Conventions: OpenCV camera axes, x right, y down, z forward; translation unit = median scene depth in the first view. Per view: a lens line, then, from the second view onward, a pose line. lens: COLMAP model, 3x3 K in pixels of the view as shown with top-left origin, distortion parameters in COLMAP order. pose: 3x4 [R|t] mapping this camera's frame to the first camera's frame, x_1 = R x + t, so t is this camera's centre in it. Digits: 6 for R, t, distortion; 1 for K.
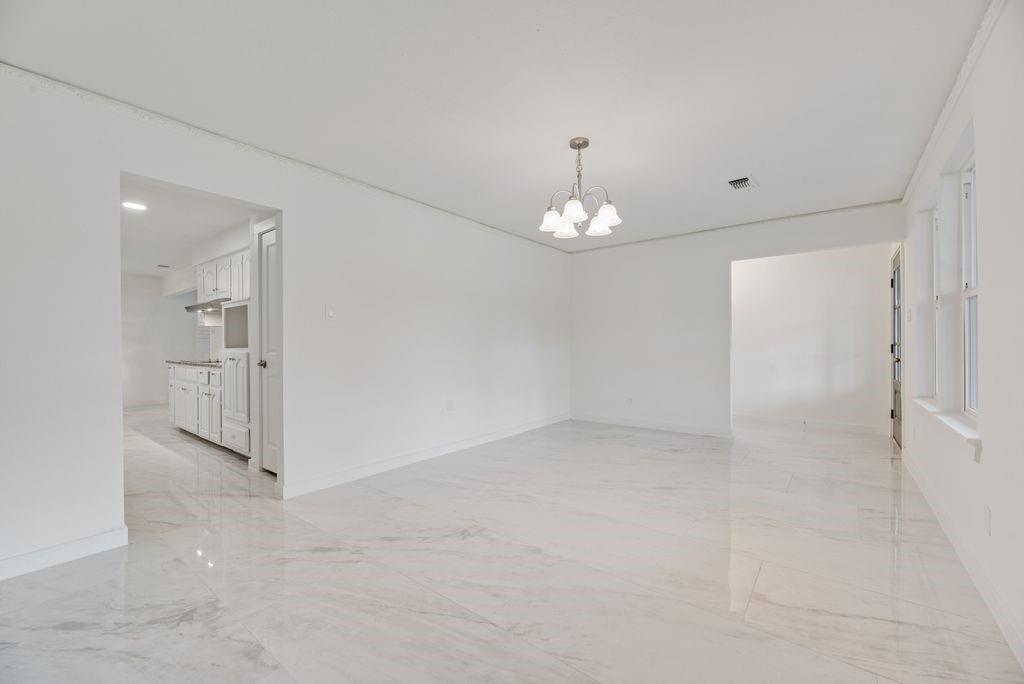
lens RADIAL K [[411.8, 0, 510.4], [0, 411.8, 342.3], [0, 0, 1]] dist [0.000284, -0.000594]
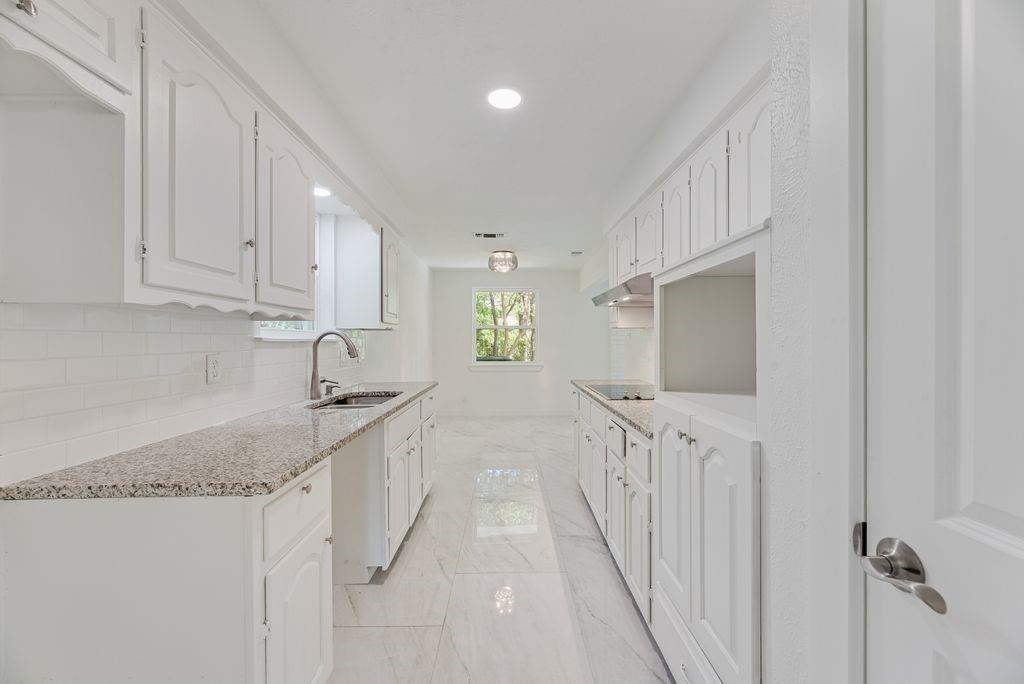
lens RADIAL K [[411.8, 0, 510.4], [0, 411.8, 342.3], [0, 0, 1]] dist [0.000284, -0.000594]
pose [[0.624373, 0.010301, -0.781058, -0.475020], [0.002101, 0.999887, 0.014867, -0.035676], [0.781123, -0.010923, 0.624281, 0.643033]]
